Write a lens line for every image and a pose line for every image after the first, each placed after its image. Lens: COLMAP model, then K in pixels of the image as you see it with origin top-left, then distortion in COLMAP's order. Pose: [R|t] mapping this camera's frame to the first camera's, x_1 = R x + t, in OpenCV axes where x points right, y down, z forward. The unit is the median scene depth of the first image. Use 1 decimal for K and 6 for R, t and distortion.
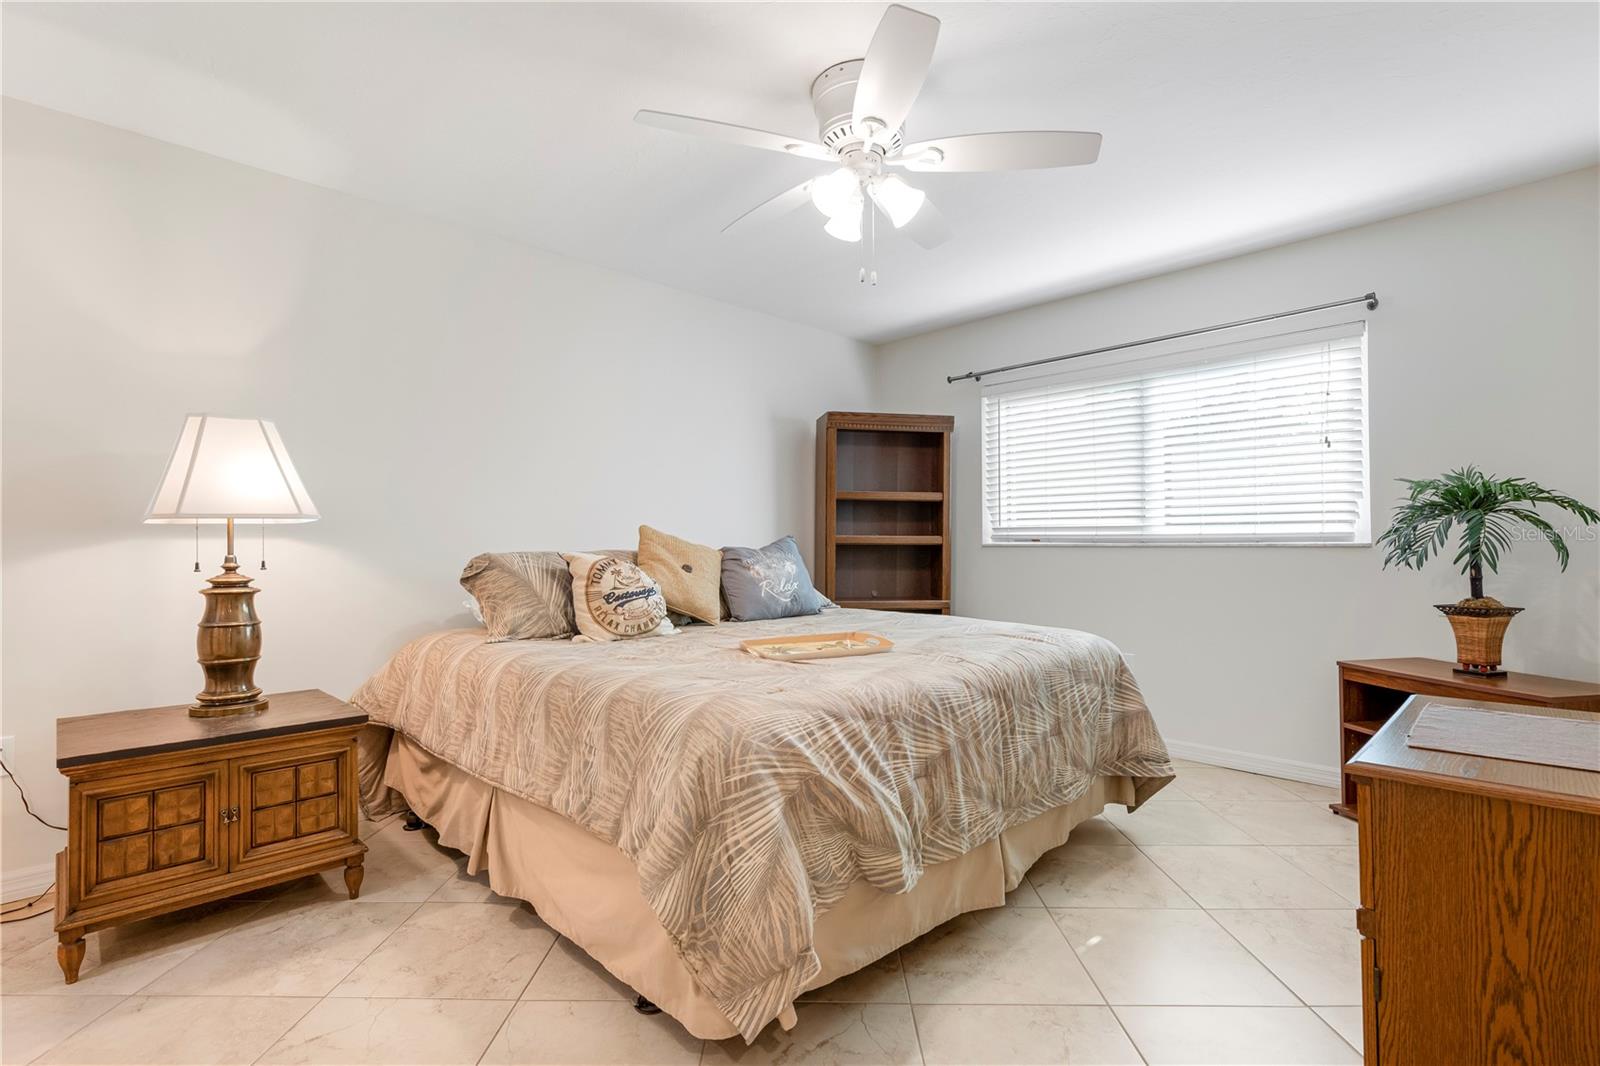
lens RADIAL K [[737.1, 0, 800.0], [0, 737.1, 533.0], [0, 0, 1]] dist [-0.000486, -0.000619]
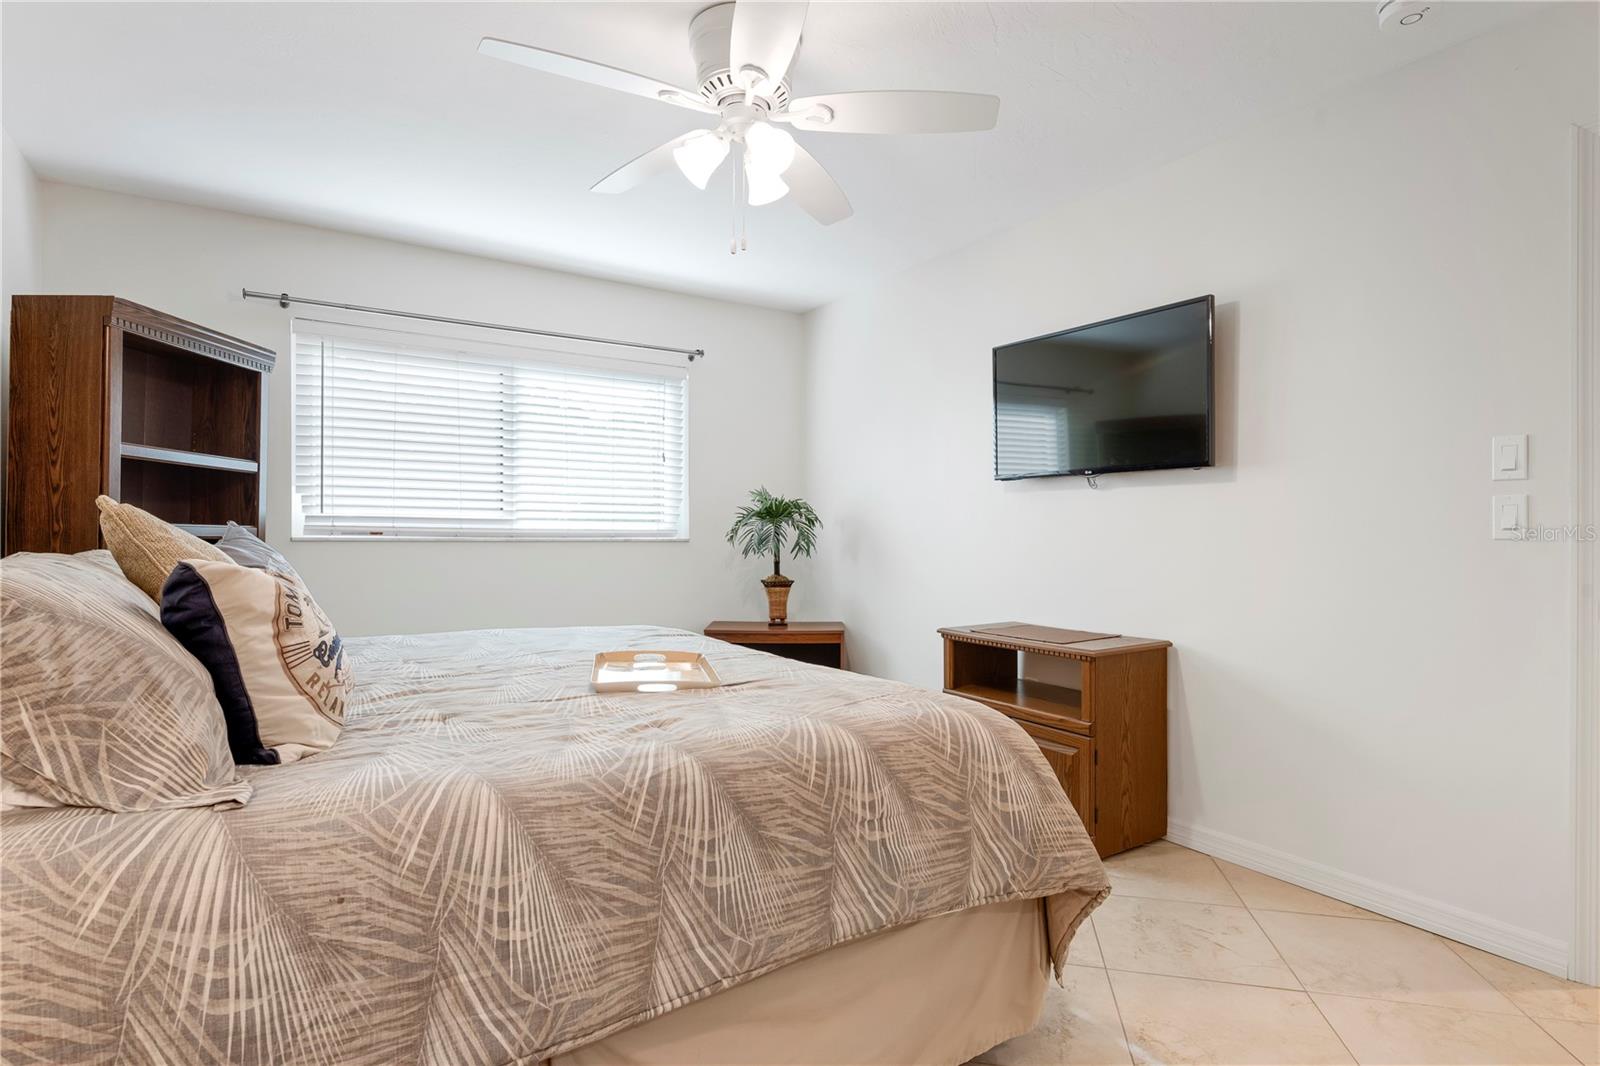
lens RADIAL K [[809.9, 0, 800.0], [0, 809.9, 533.0], [0, 0, 1]] dist [0.001908, 0.000195]
pose [[0.213110, 0.007688, 0.976998, -0.707573], [-0.021383, 0.999766, -0.003203, 0.004408], [-0.976794, -0.020209, 0.213225, 0.586773]]
